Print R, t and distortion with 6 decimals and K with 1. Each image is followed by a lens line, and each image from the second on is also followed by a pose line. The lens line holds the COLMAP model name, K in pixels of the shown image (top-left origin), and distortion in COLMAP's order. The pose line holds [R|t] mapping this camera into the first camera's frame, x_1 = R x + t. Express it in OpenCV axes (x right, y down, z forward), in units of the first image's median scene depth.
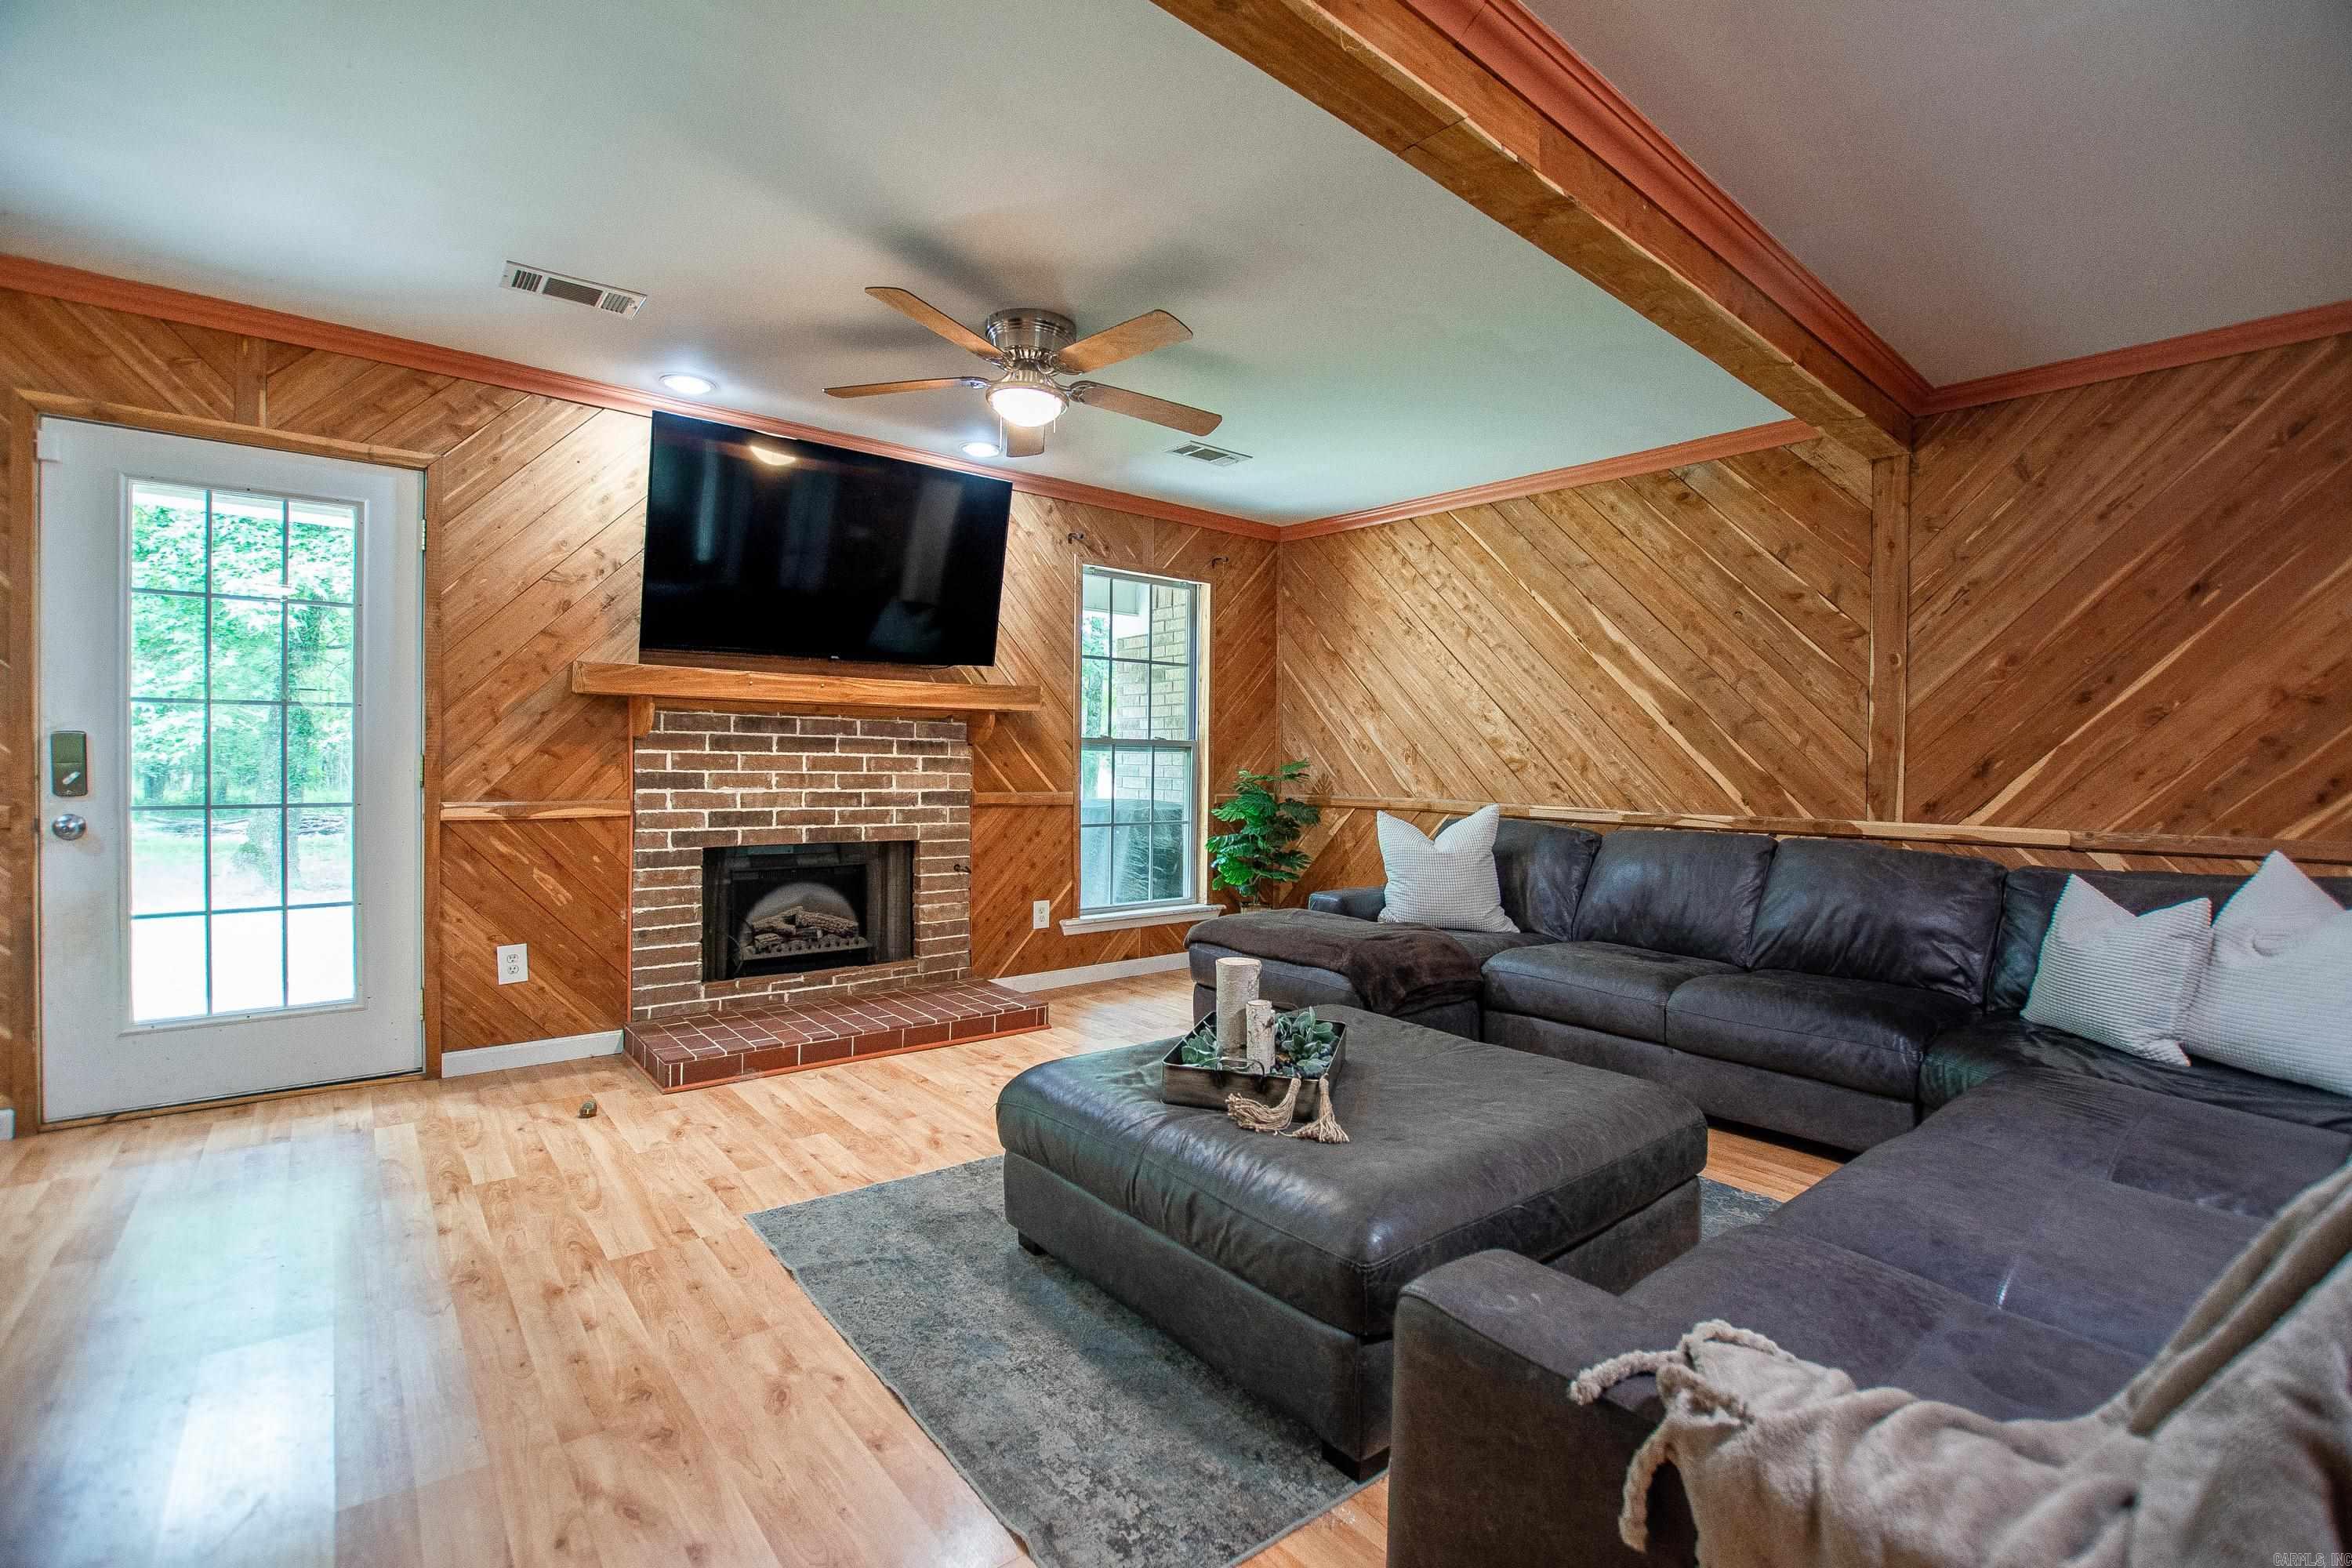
lens RADIAL K [[1054.4, 0, 1251.5], [0, 1054.4, 774.9], [0, 0, 1]] dist [-0.038228, 0.006977]
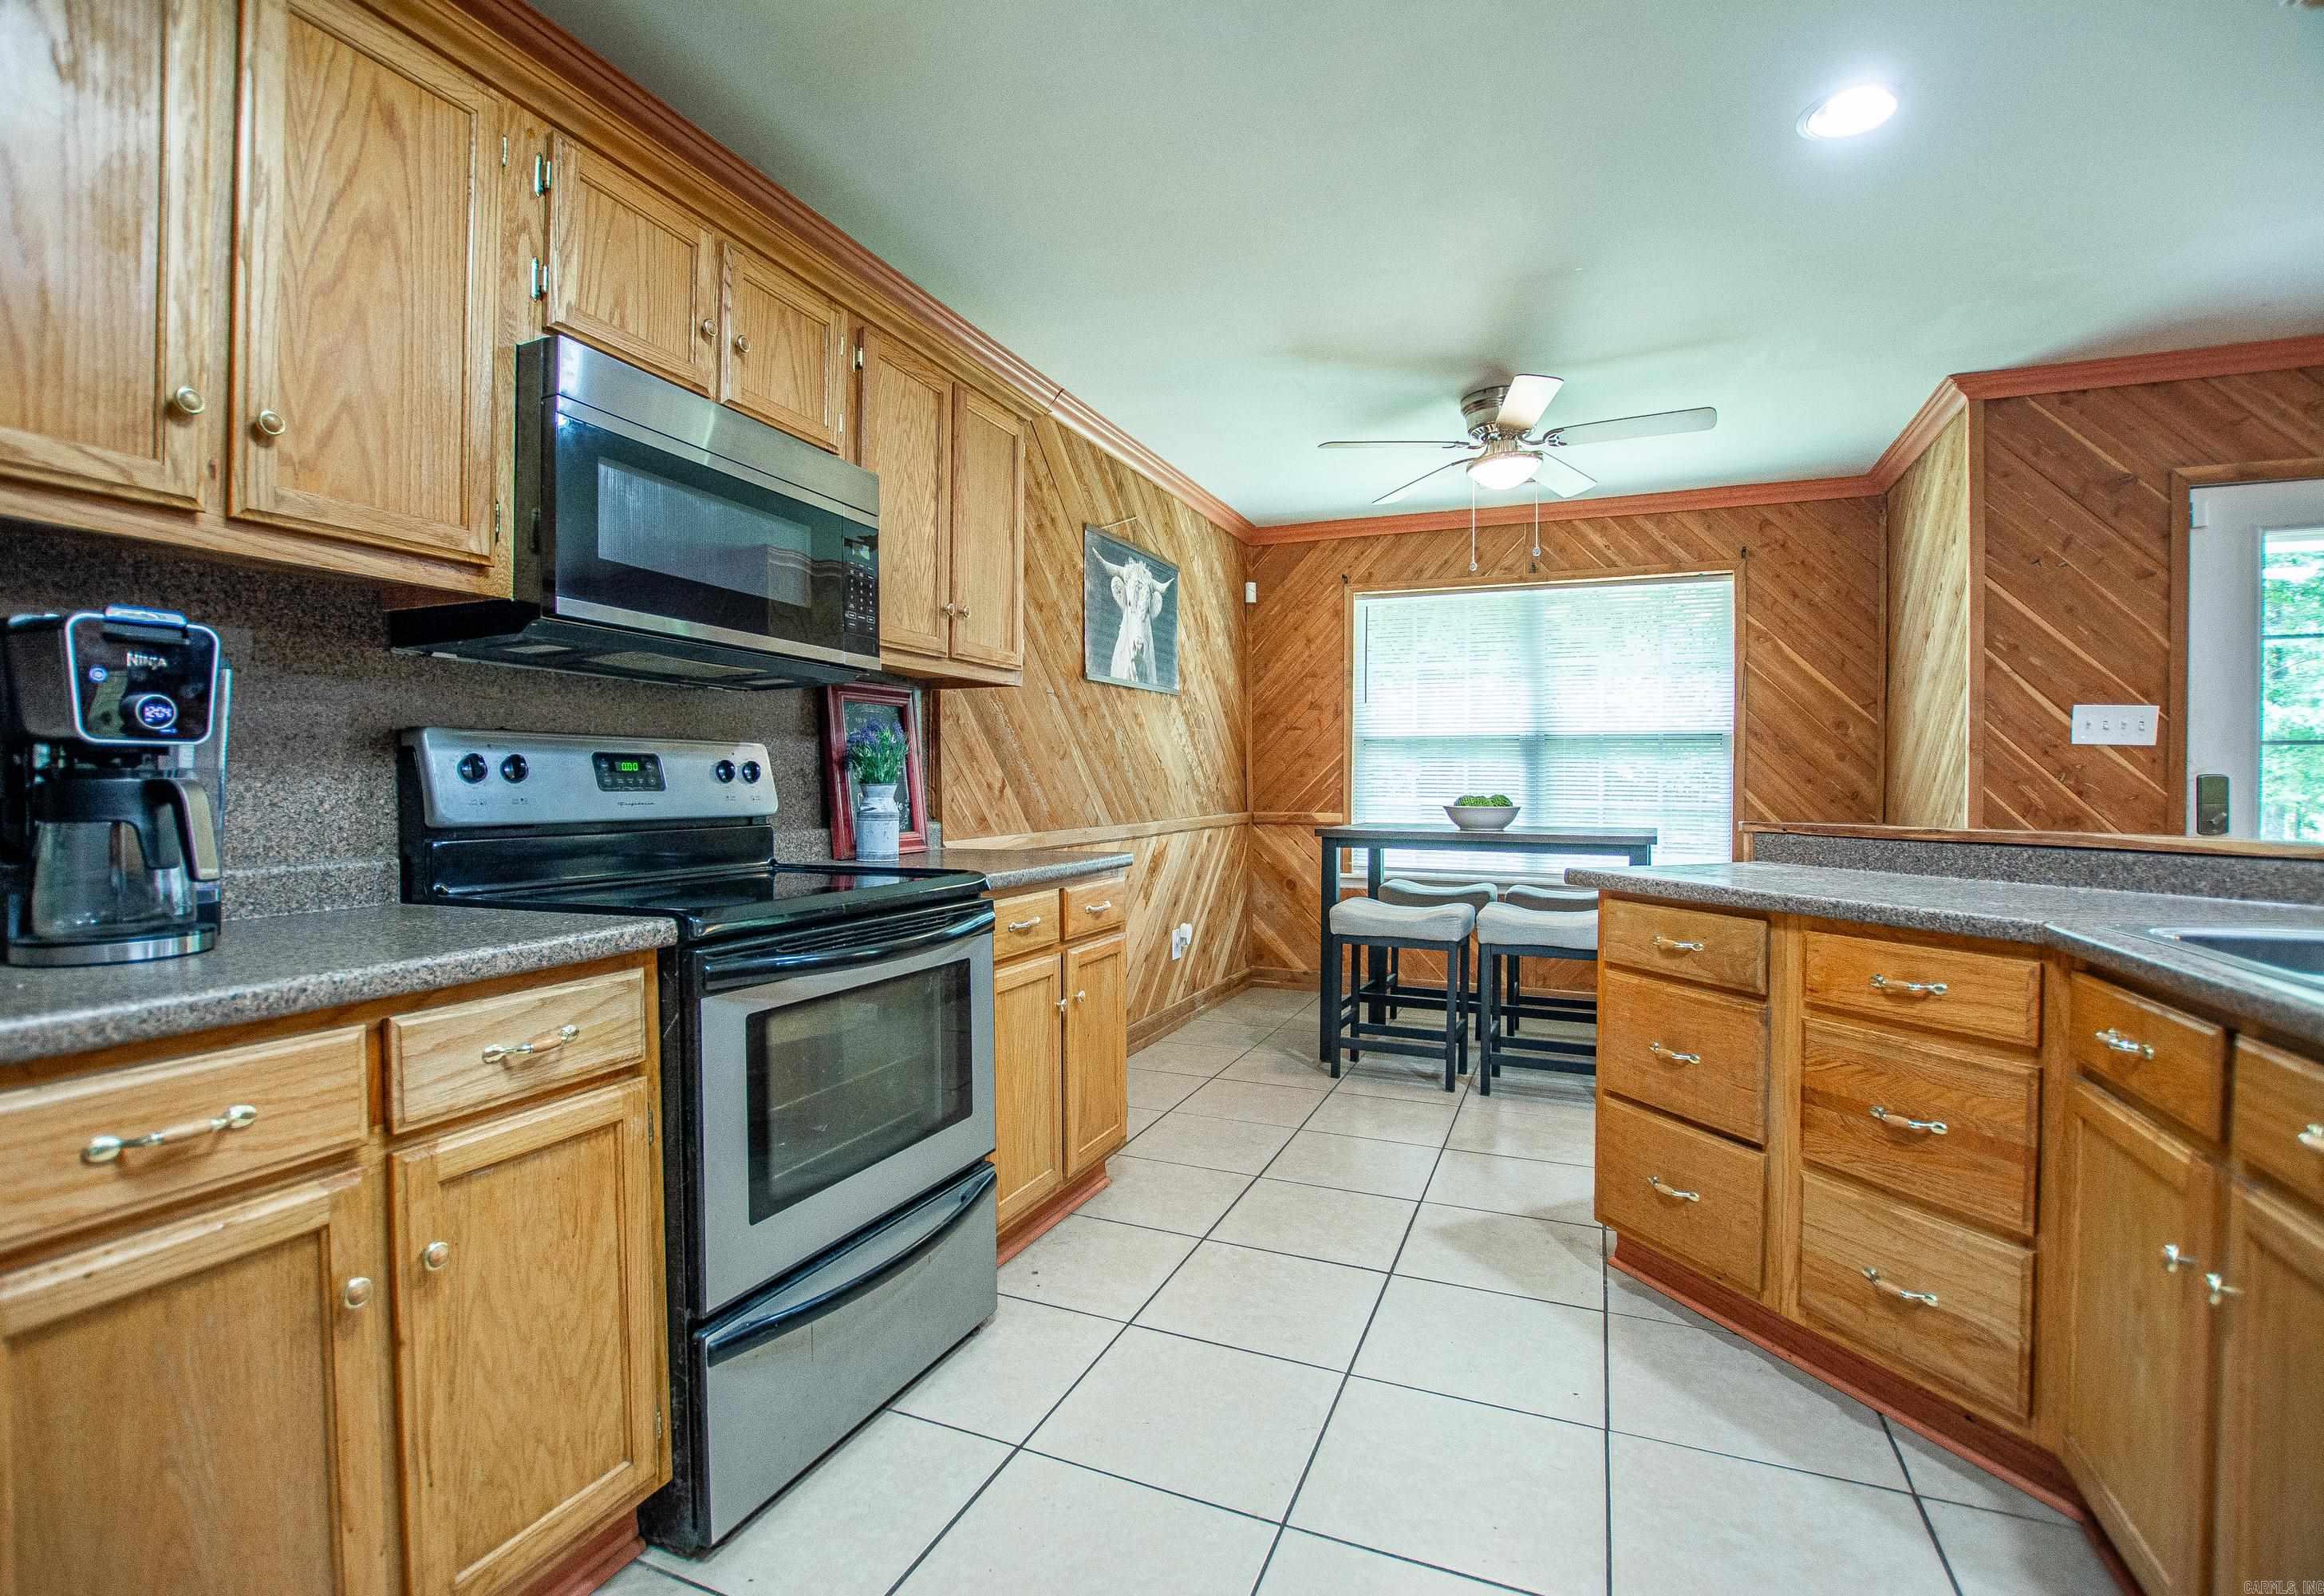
lens RADIAL K [[1059.9, 0, 1162.0], [0, 1059.9, 798.0], [0, 0, 1]] dist [-0.023742, -0.000467]
pose [[0.425488, 0.003197, -0.904958, -0.477598], [-0.010757, 0.999941, -0.001525, -0.003426], [0.904900, 0.010383, 0.425497, -0.355093]]
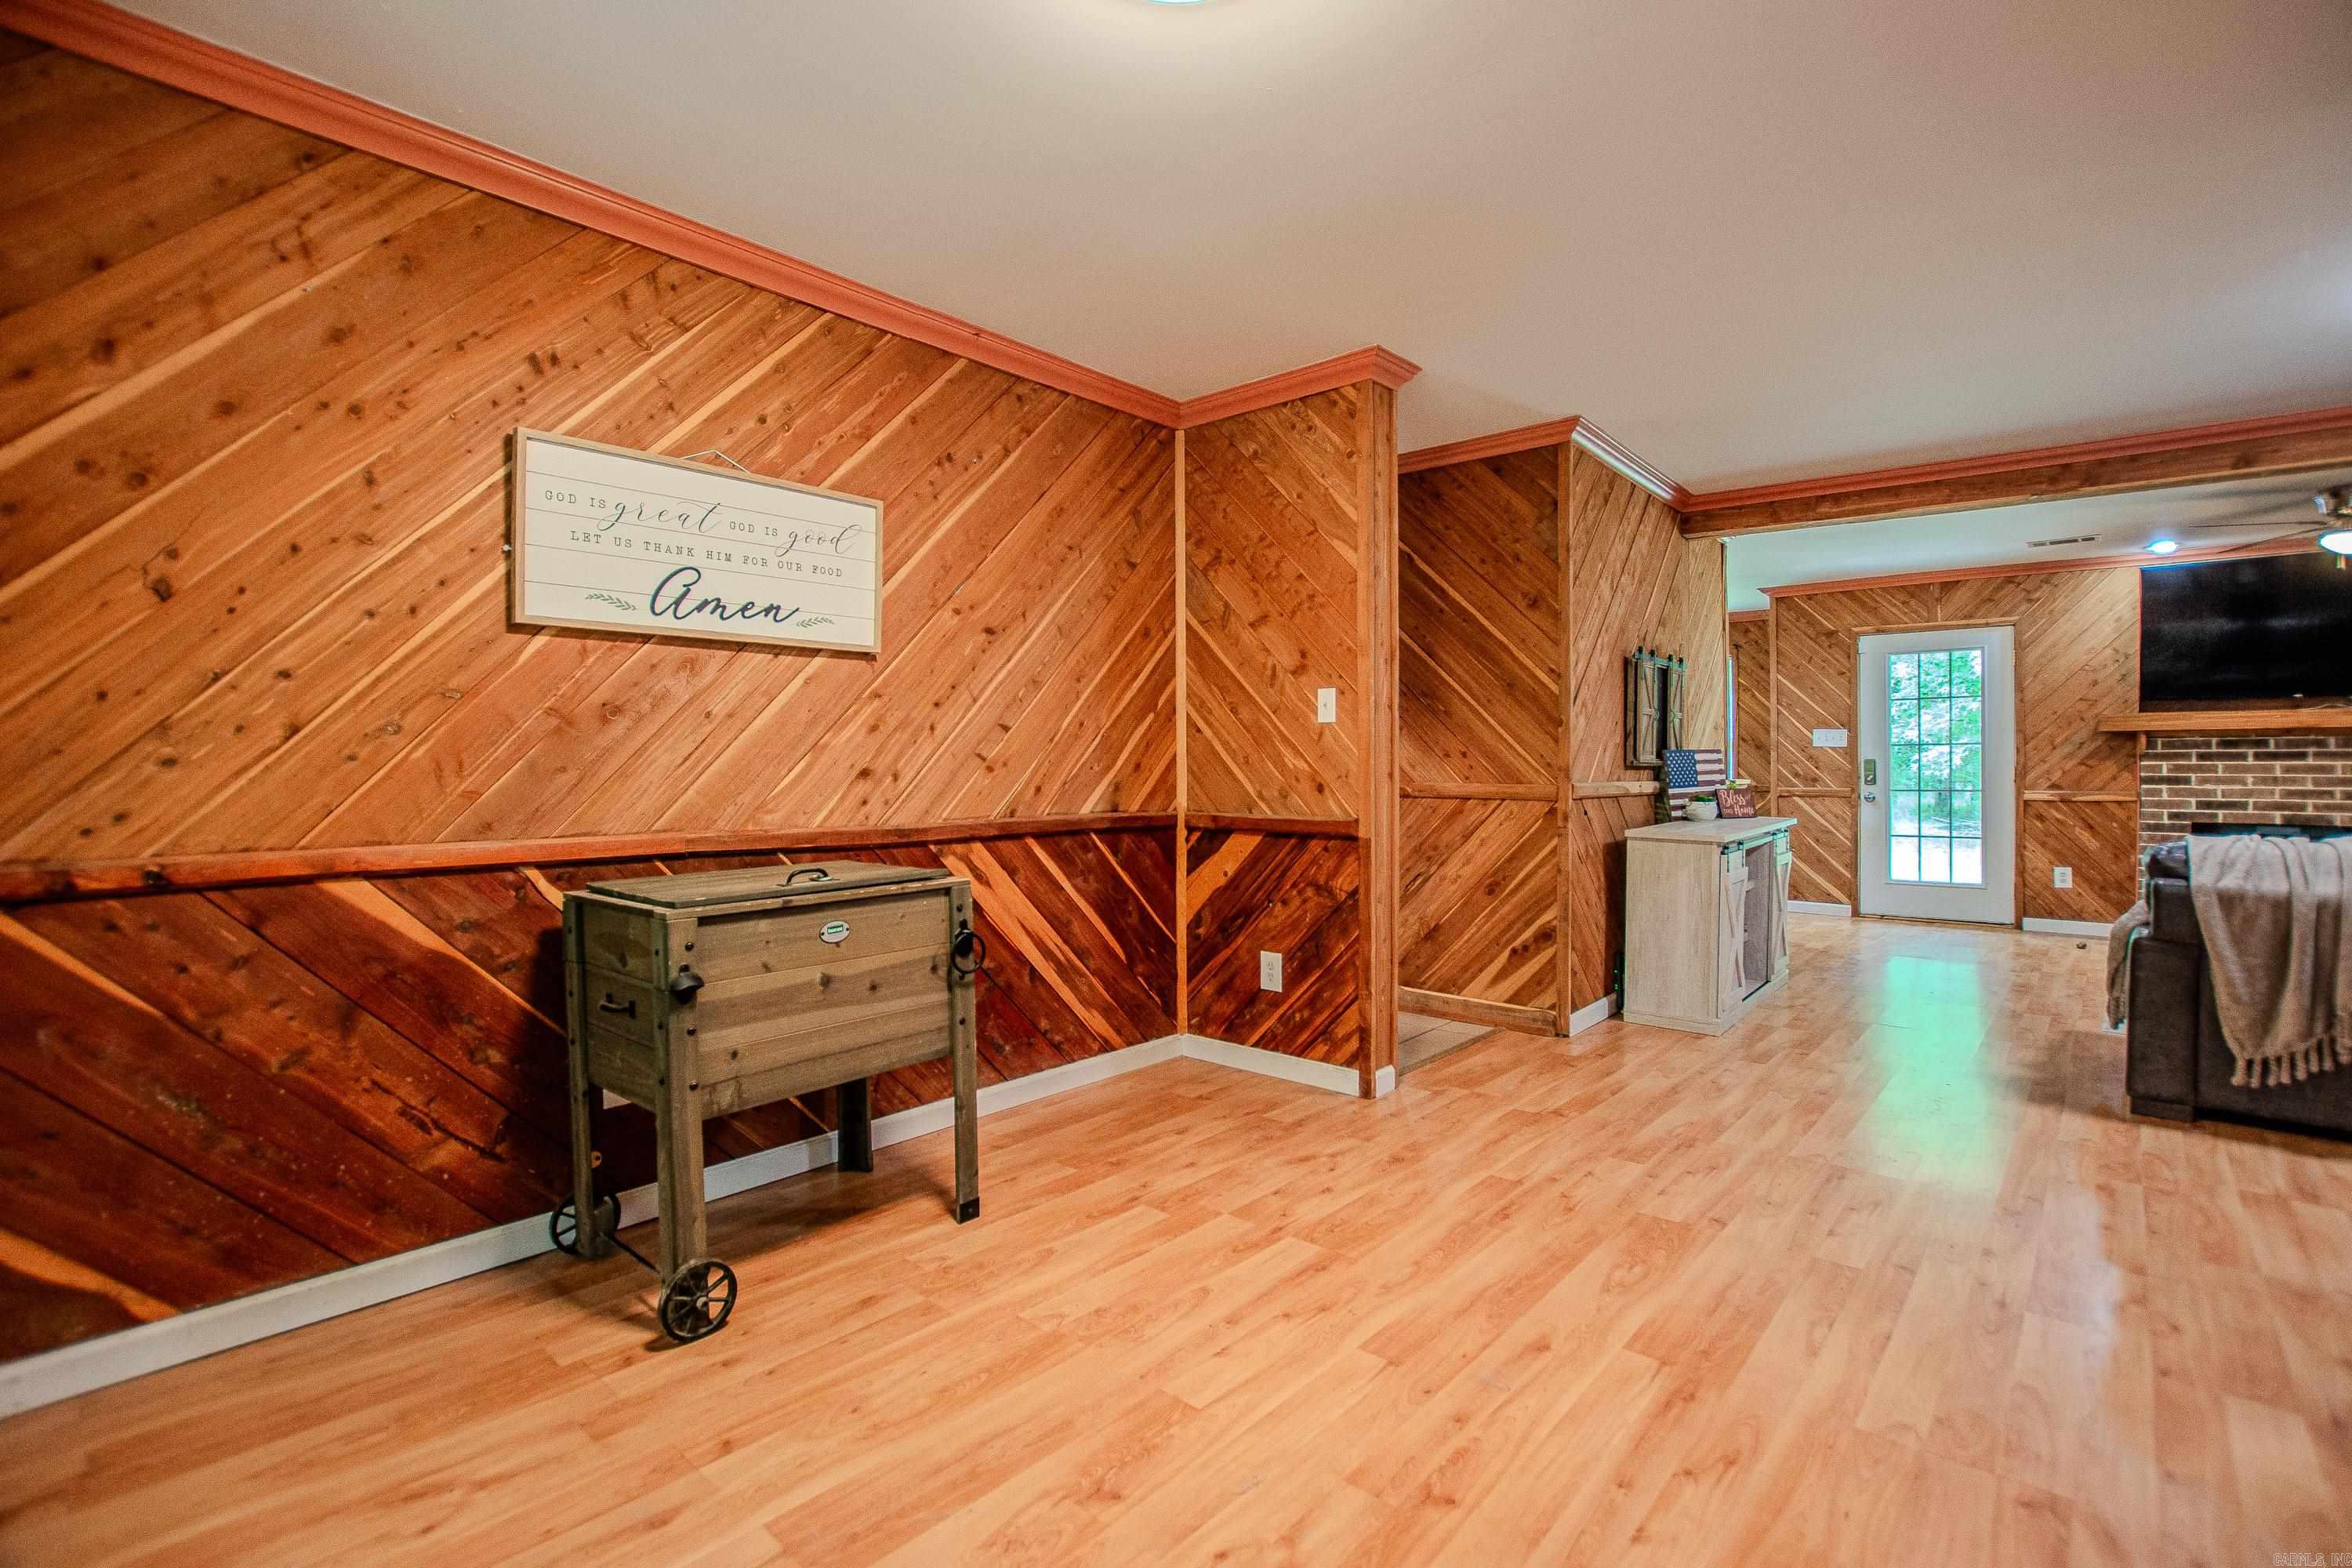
lens RADIAL K [[1049.5, 0, 1157.3], [0, 1049.5, 773.1], [0, 0, 1]] dist [-0.026767, 0.000722]
pose [[0.124765, -0.008621, -0.992149, 0.860587], [-0.008053, 0.999921, -0.009701, 0.022825], [0.992154, 0.009200, 0.124686, -0.797400]]
